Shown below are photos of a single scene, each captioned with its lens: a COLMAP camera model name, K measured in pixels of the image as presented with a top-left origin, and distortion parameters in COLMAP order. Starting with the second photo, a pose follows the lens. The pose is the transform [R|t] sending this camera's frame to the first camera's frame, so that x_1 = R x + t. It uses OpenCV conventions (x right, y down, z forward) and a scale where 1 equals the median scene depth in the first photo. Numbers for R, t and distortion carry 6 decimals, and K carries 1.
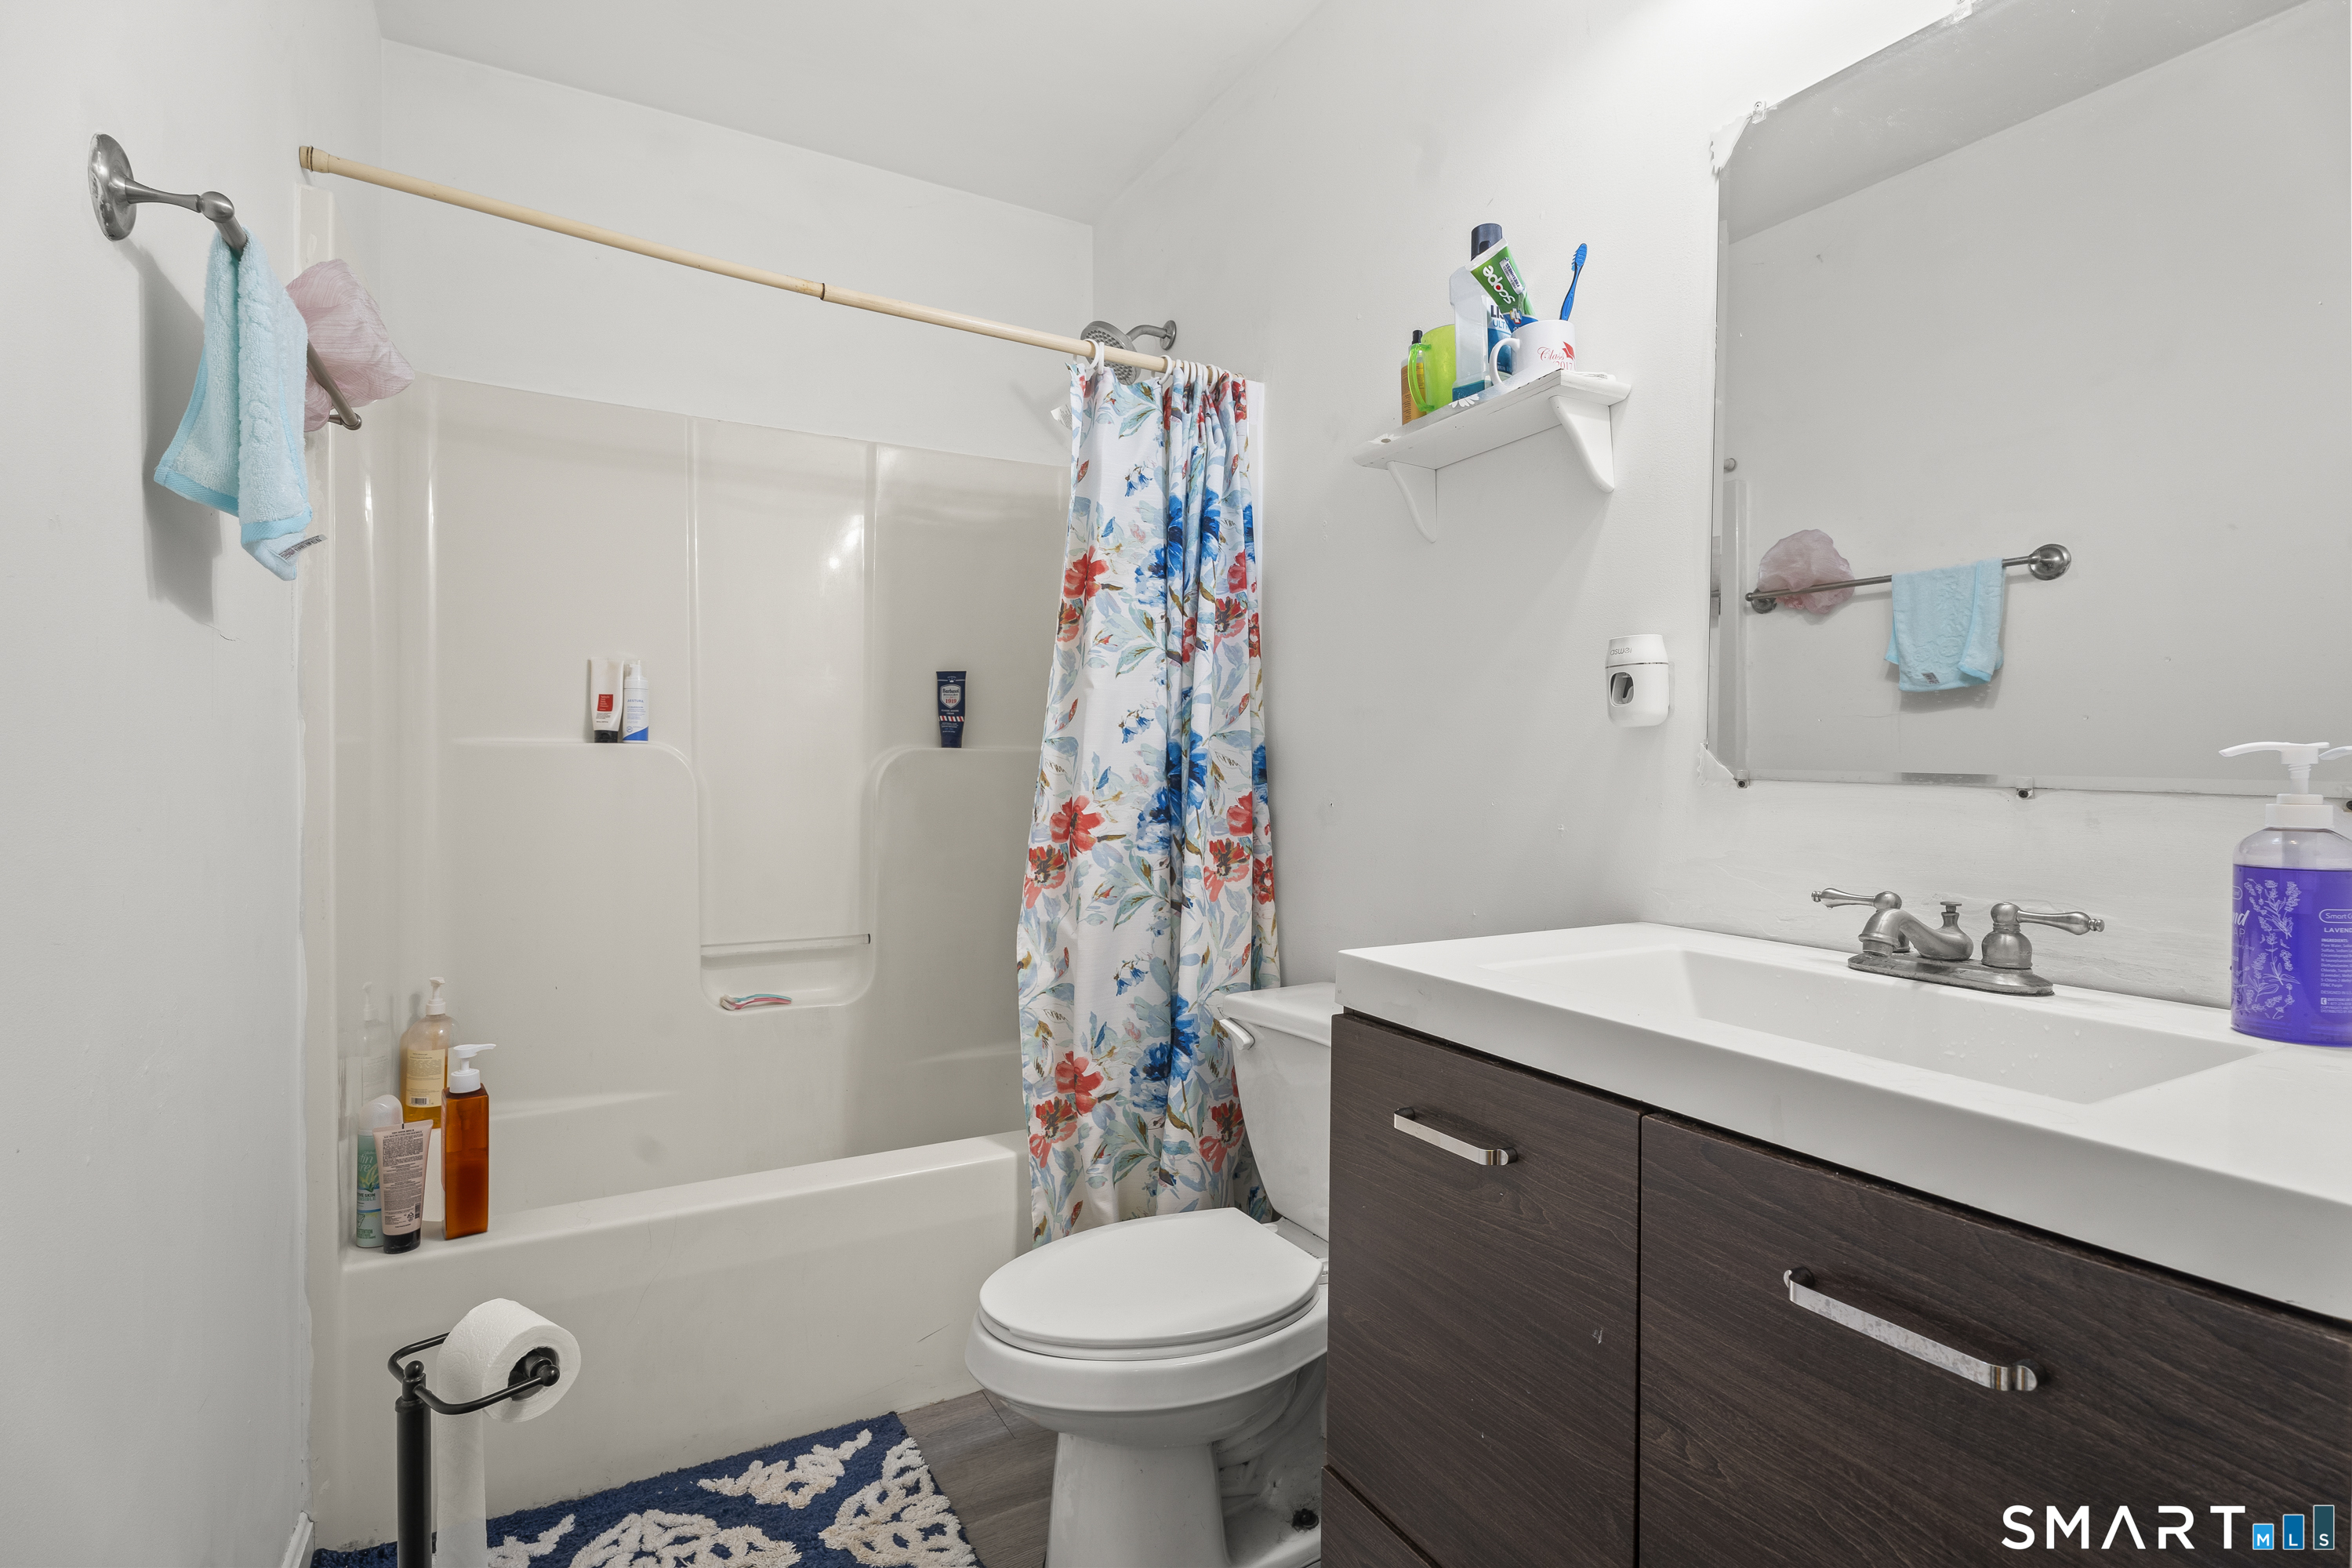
lens RADIAL K [[1119.8, 0, 1172.2], [0, 1119.8, 773.3], [0, 0, 1]] dist [-0.006161, 0.001400]
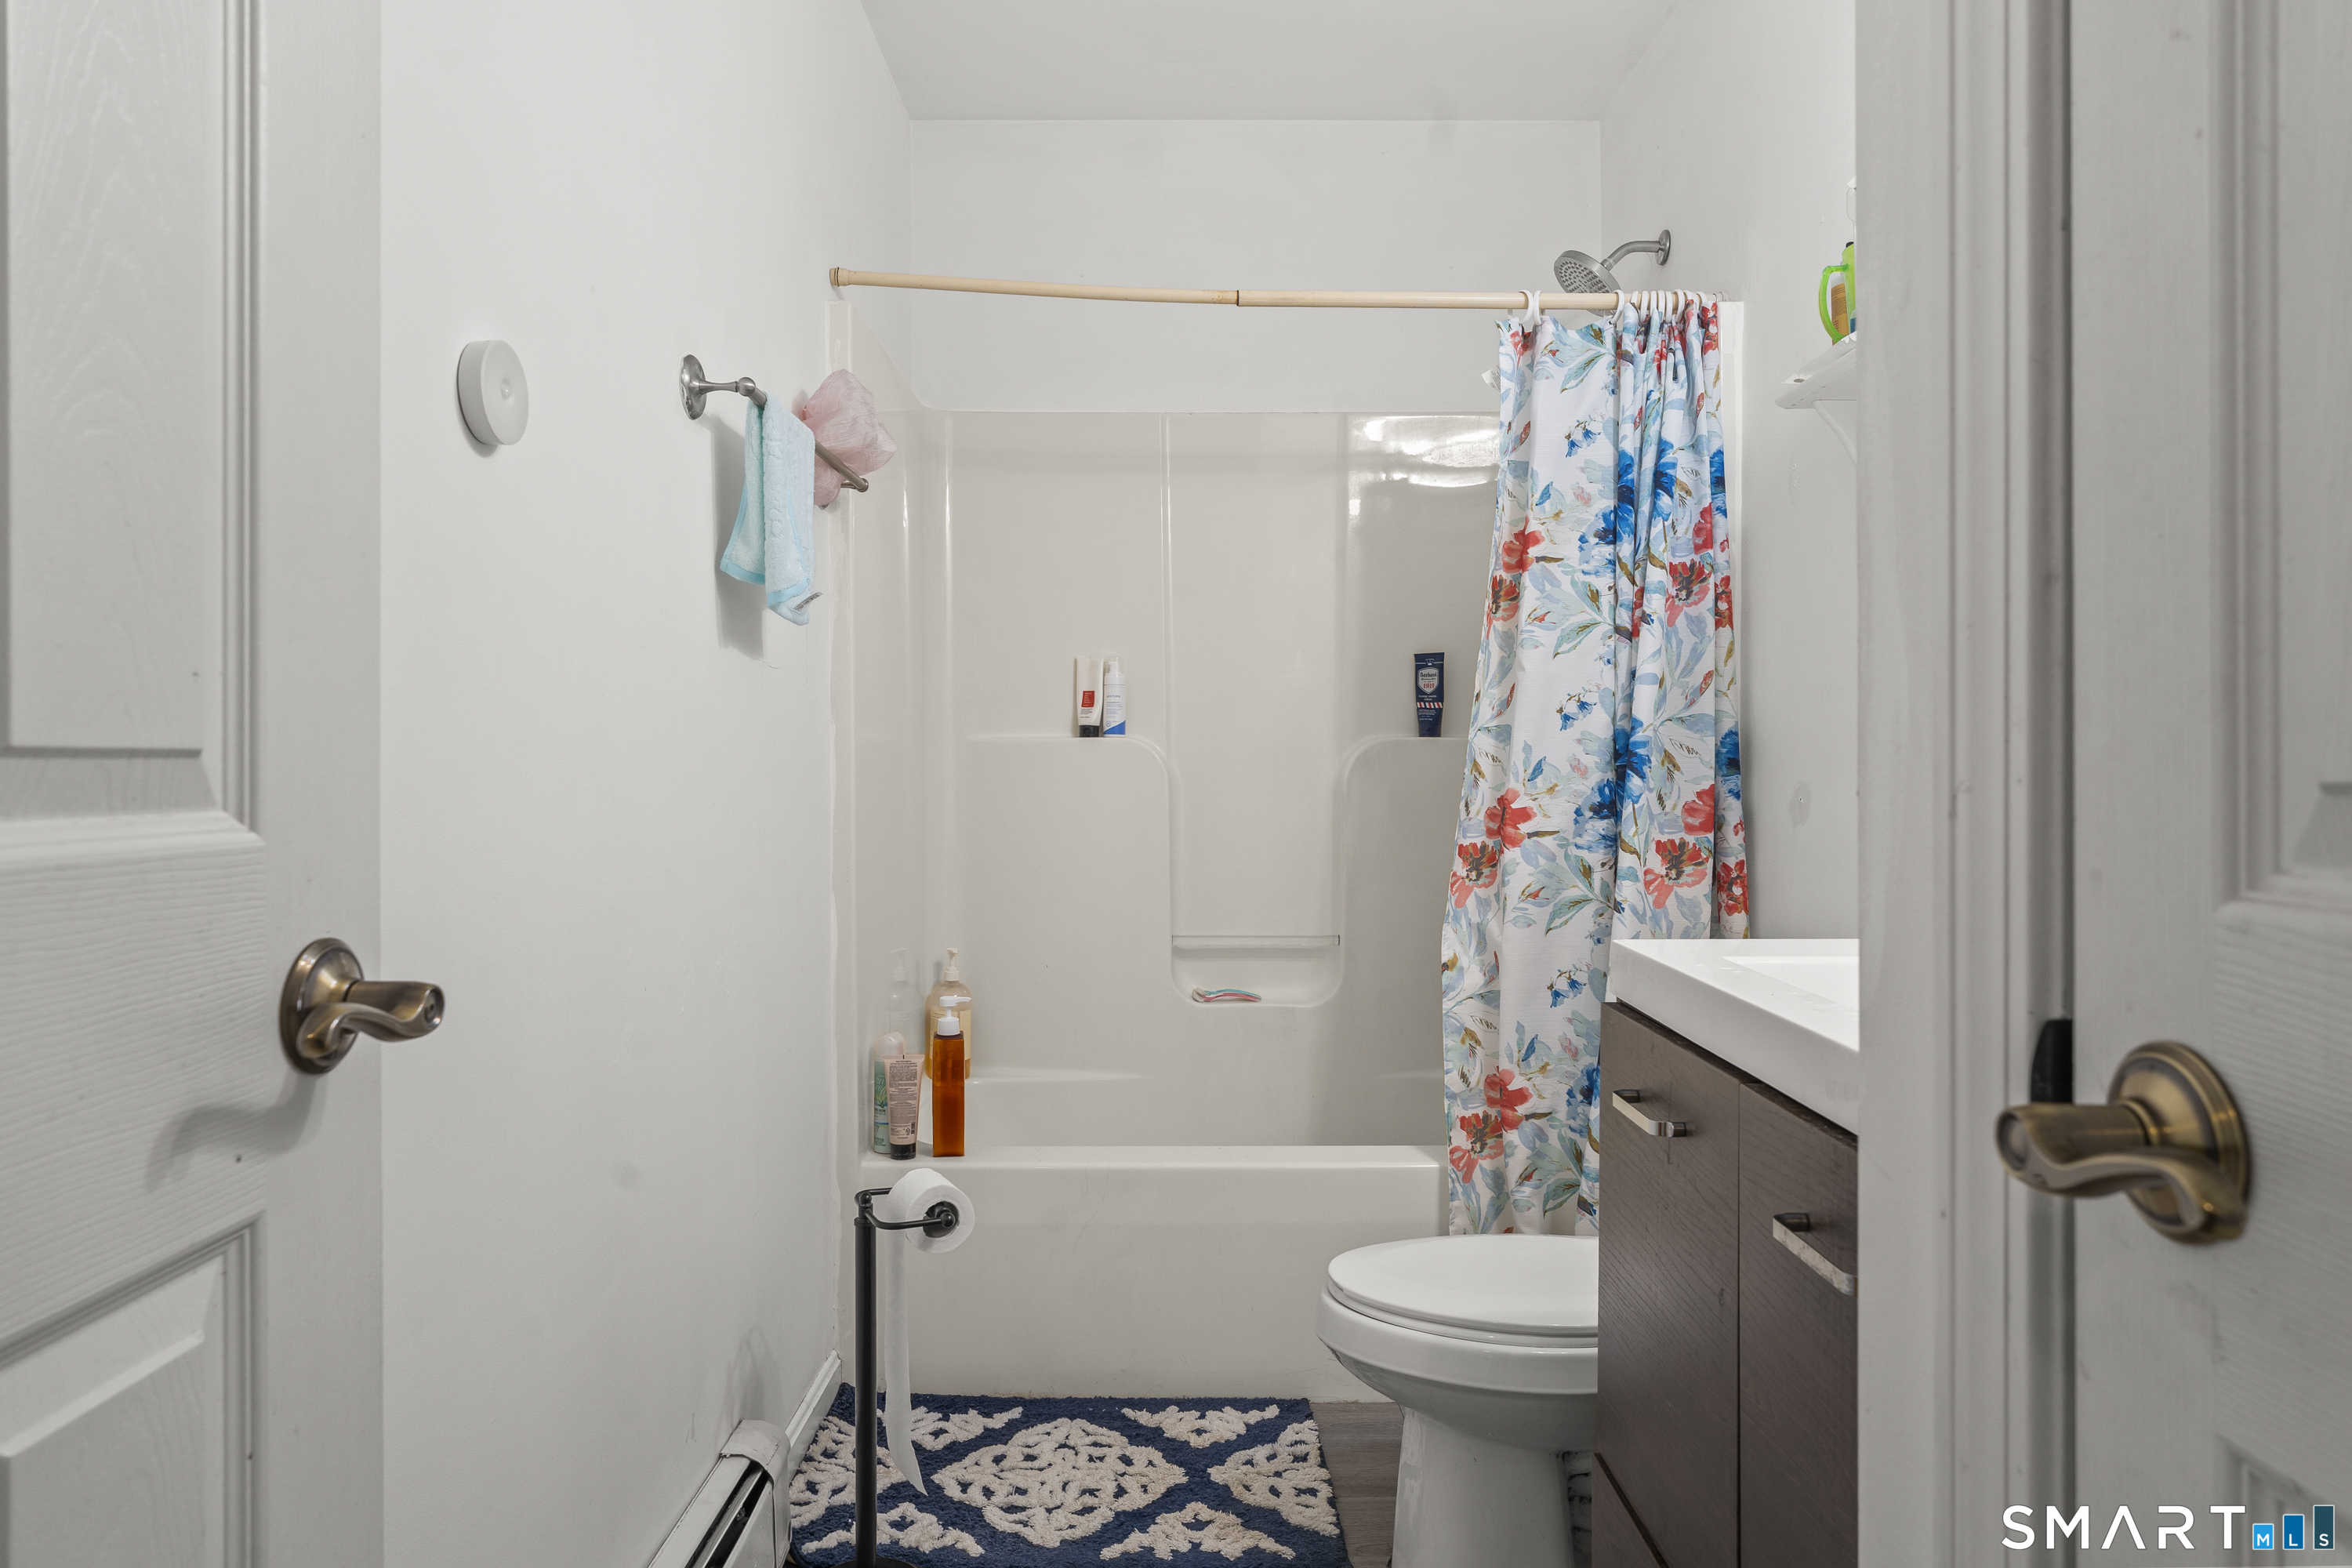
lens RADIAL K [[1469.6, 0, 1172.3], [0, 1469.6, 770.9], [0, 0, 1]] dist [0.002473, 0.001847]
pose [[0.877188, -0.002033, -0.480142, 0.251580], [0.003352, 0.999993, 0.001891, 0.002451], [0.480135, -0.003268, 0.877188, -0.195417]]
